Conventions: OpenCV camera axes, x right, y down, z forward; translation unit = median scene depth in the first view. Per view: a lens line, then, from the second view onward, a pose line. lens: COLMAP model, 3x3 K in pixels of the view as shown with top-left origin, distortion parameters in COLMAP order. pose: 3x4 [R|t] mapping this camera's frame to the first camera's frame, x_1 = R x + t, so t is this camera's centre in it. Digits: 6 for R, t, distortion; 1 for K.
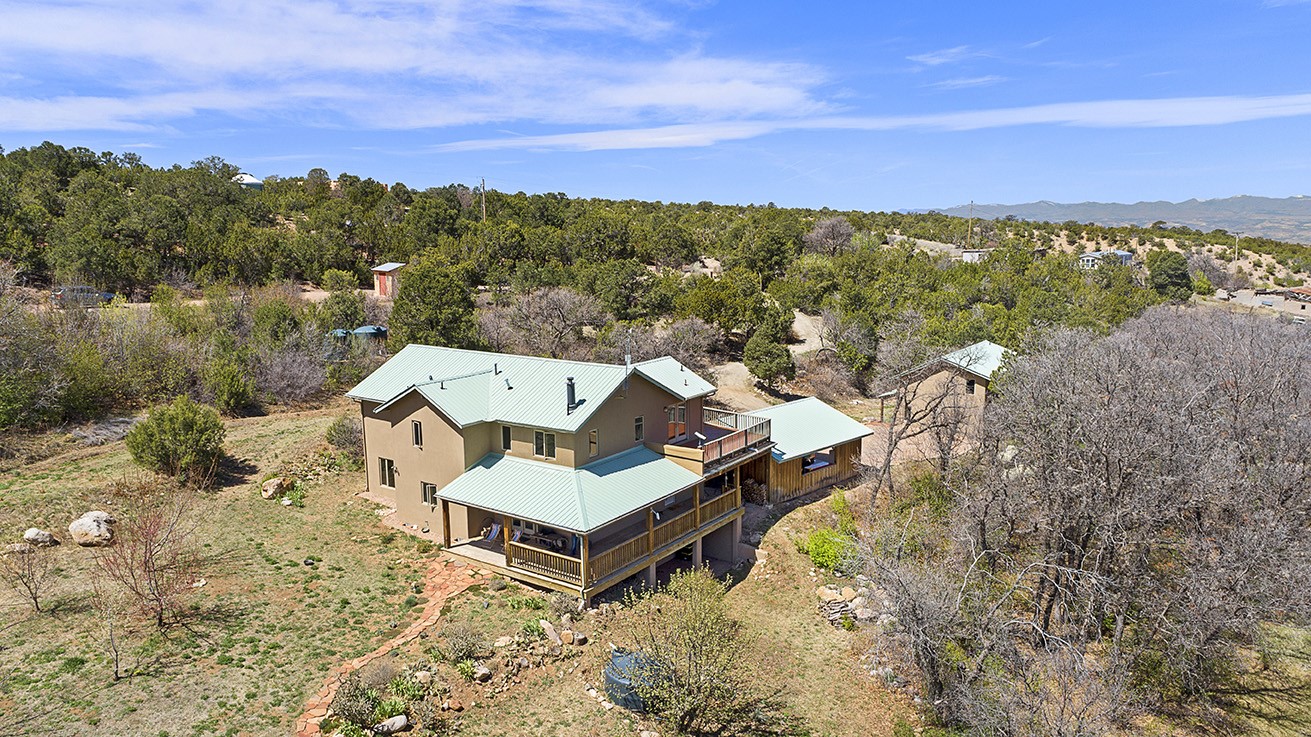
lens RADIAL K [[888.4, 0, 656.1], [0, 888.4, 363.2], [0, 0, 1]] dist [-0.014157, 0.014071]
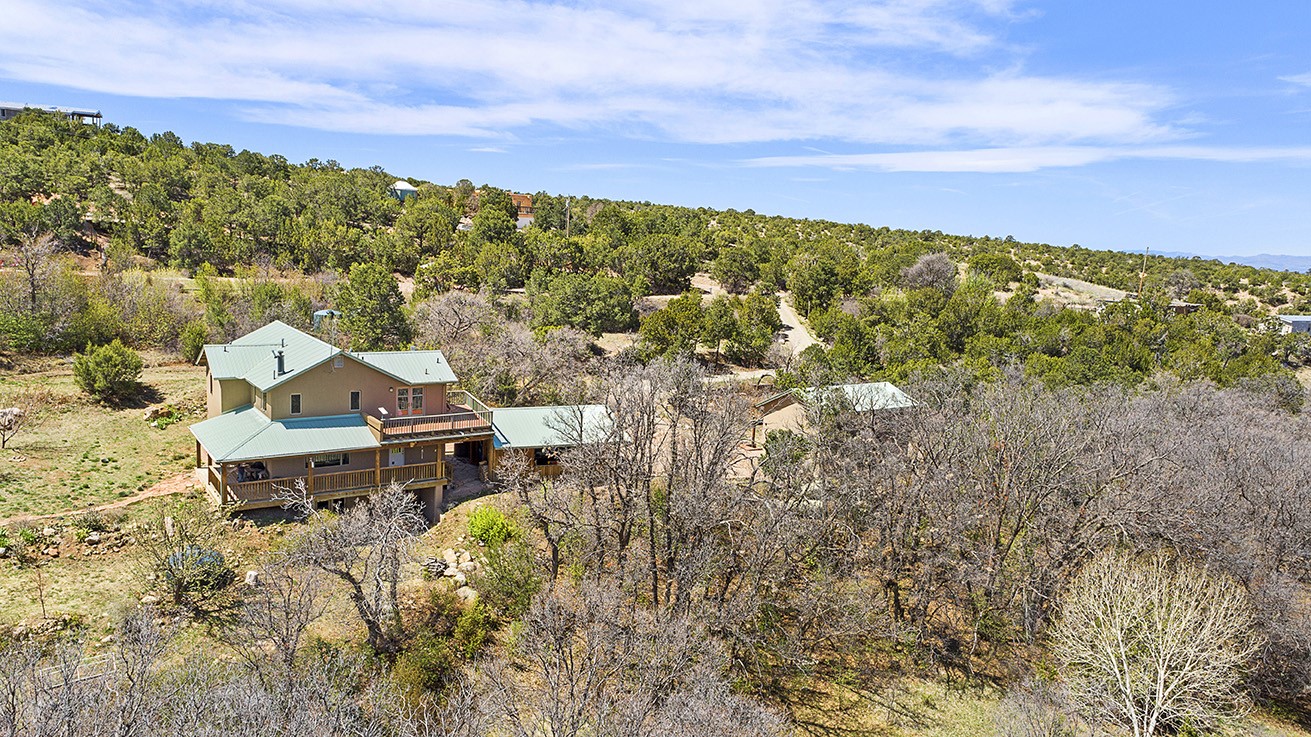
lens RADIAL K [[882.3, 0, 649.6], [0, 882.3, 388.2], [0, 0, 1]] dist [-0.003189, 0.000341]
pose [[0.941192, 0.120148, -0.315788, 0.195991], [-0.116797, 0.992715, 0.029592, -0.007378], [0.317043, 0.009031, 0.948368, -0.012157]]
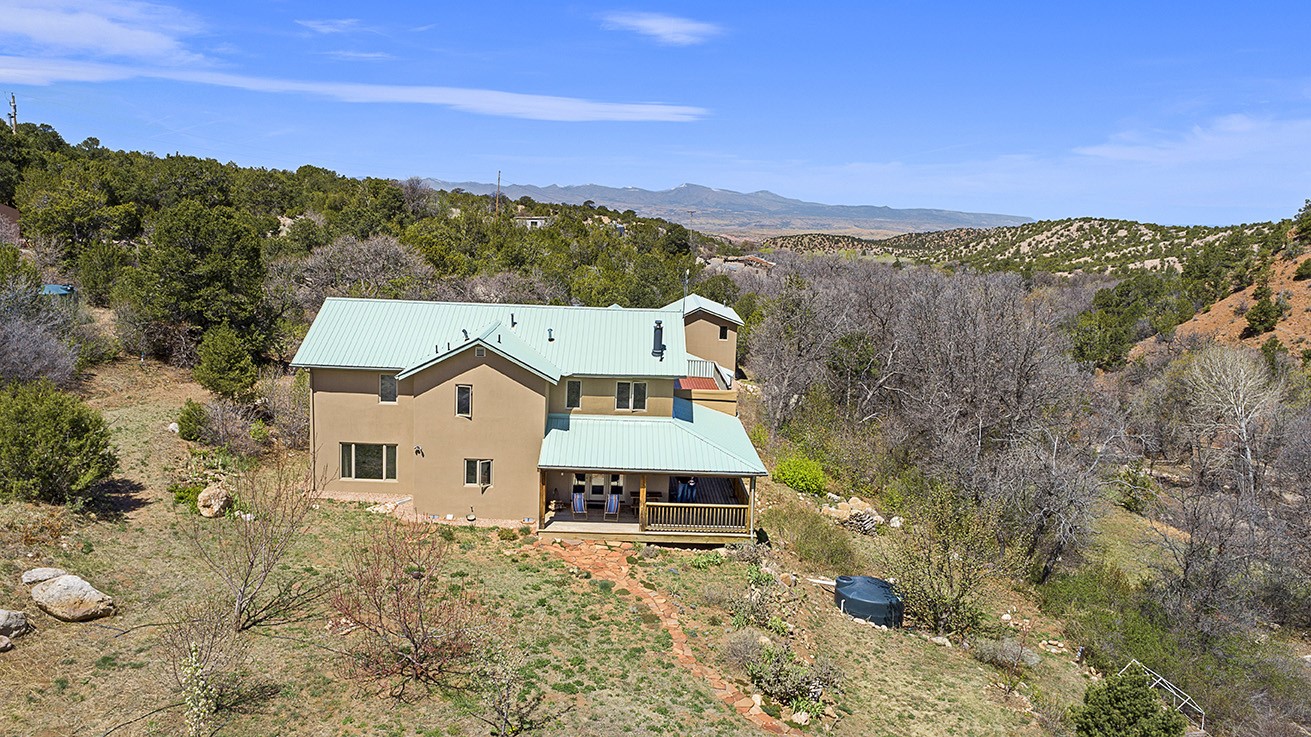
lens RADIAL K [[907.5, 0, 656.6], [0, 907.5, 306.5], [0, 0, 1]] dist [-0.036833, 0.057933]
pose [[0.792194, -0.023324, 0.609824, -0.161179], [0.044921, 0.998787, -0.020154, 0.004724], [-0.608614, 0.043360, 0.792281, 0.058425]]
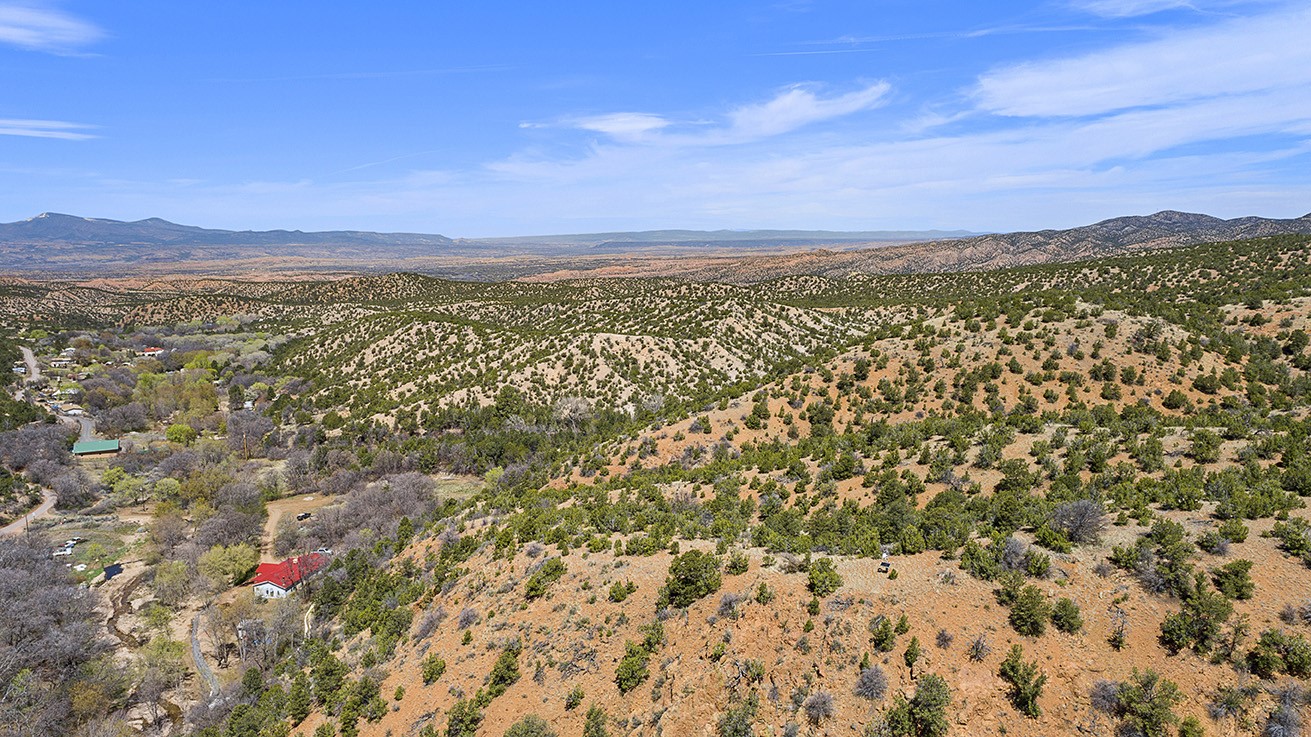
lens RADIAL K [[885.6, 0, 655.8], [0, 885.6, 366.9], [0, 0, 1]] dist [-0.016872, 0.016404]
pose [[0.289178, -0.131267, 0.948232, 0.157756], [0.146813, 0.984916, 0.091573, -0.328537], [-0.945950, 0.112732, 0.304088, -0.137531]]
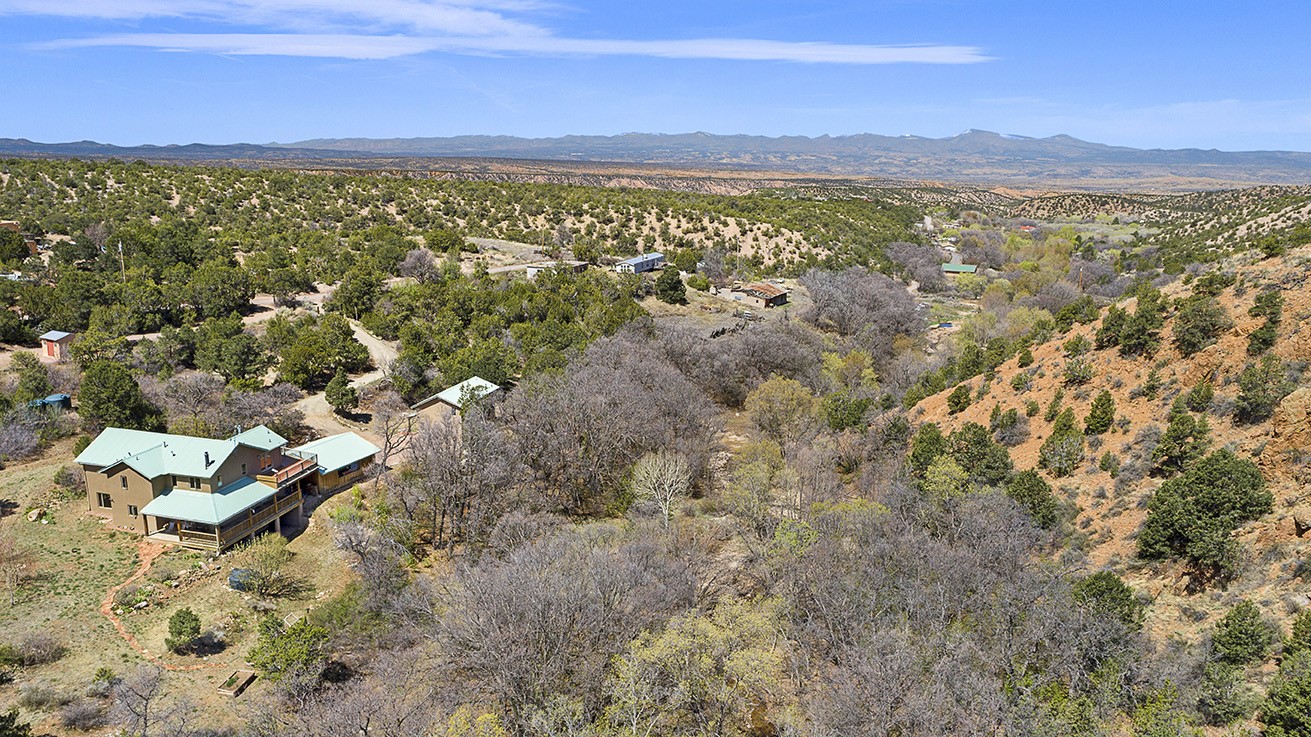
lens RADIAL K [[914.3, 0, 655.5], [0, 914.3, 368.5], [0, 0, 1]] dist [-0.003594, -0.000773]
pose [[0.936298, -0.055161, 0.346847, 0.039558], [0.026410, 0.995851, 0.087082, -0.082835], [-0.350212, -0.072374, 0.933870, -0.340386]]
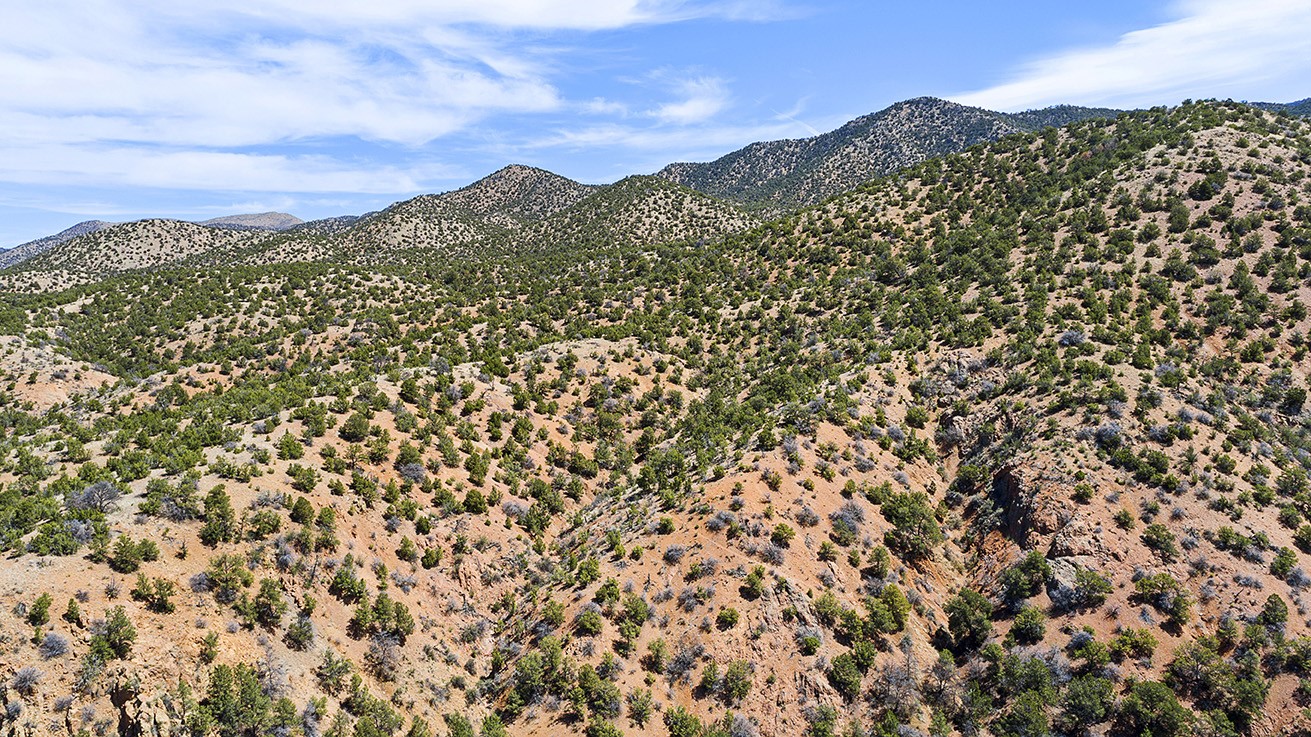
lens RADIAL K [[888.4, 0, 656.1], [0, 888.4, 363.2], [0, 0, 1]] dist [-0.014157, 0.014071]
pose [[-0.898526, -0.019637, 0.438480, 0.001798], [0.087053, 0.971180, 0.221883, -0.378219], [-0.430200, 0.237539, -0.870921, 0.237492]]
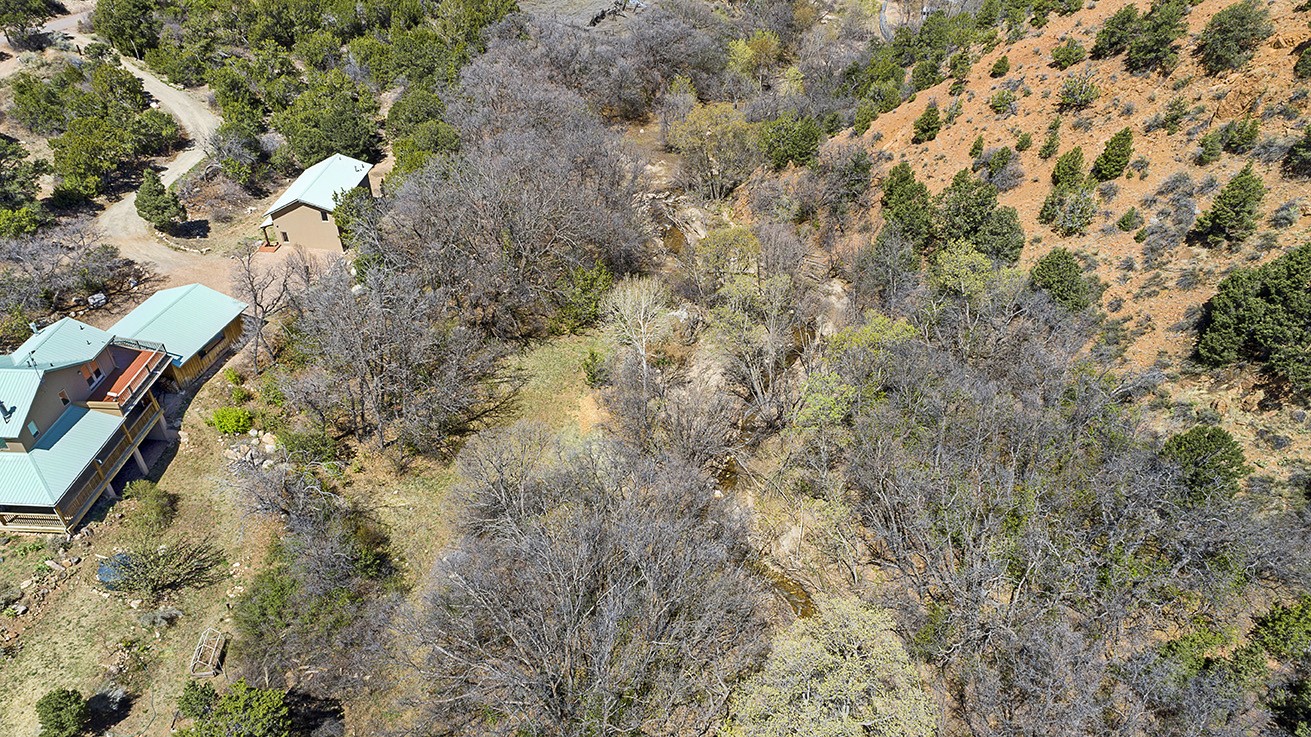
lens RADIAL K [[888.4, 0, 656.1], [0, 888.4, 363.2], [0, 0, 1]] dist [-0.014157, 0.014071]
pose [[0.844832, -0.310665, 0.435599, 0.047992], [0.074153, 0.874285, 0.479715, -0.155250], [-0.529868, -0.372978, 0.761661, -0.155968]]
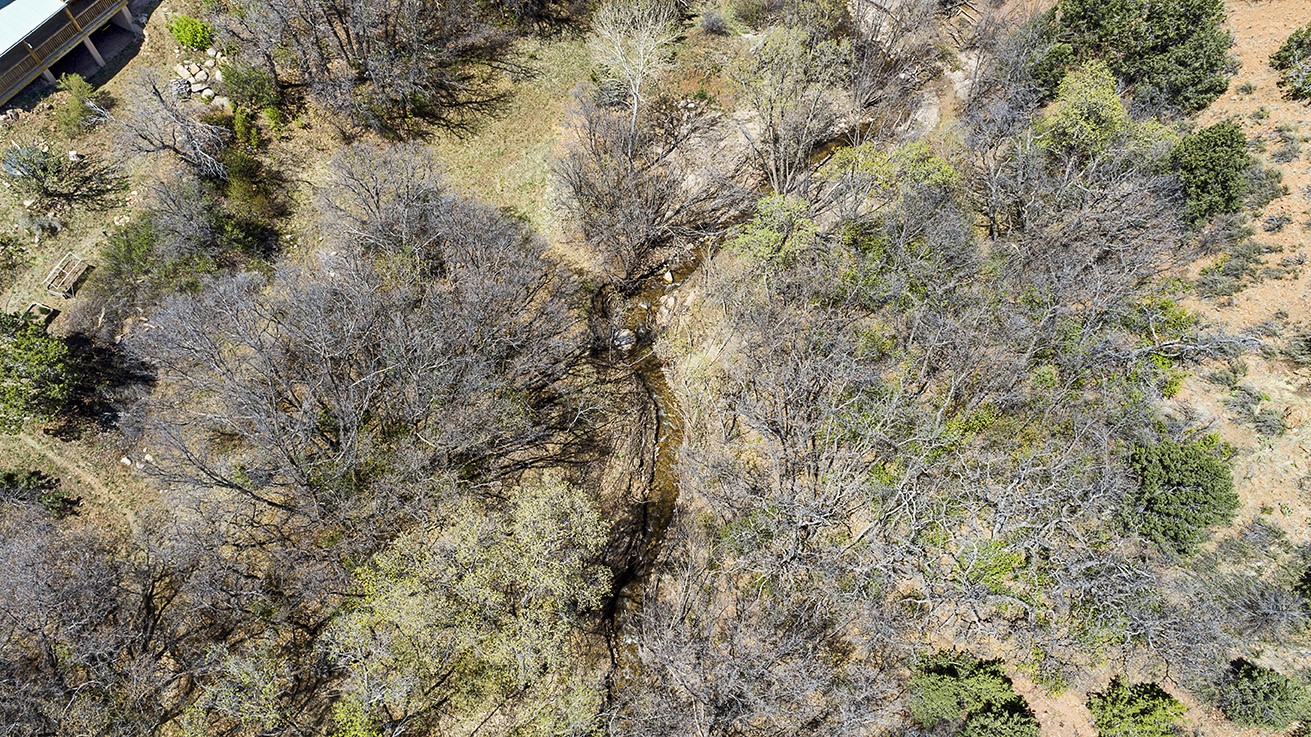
lens RADIAL K [[882.0, 0, 655.5], [0, 882.0, 368.5], [0, 0, 1]] dist [-0.014475, 0.009818]
pose [[0.989356, -0.104666, 0.101097, 0.202898], [-0.014530, 0.620215, 0.784297, -0.162935], [-0.144791, -0.777418, 0.612092, -0.126920]]
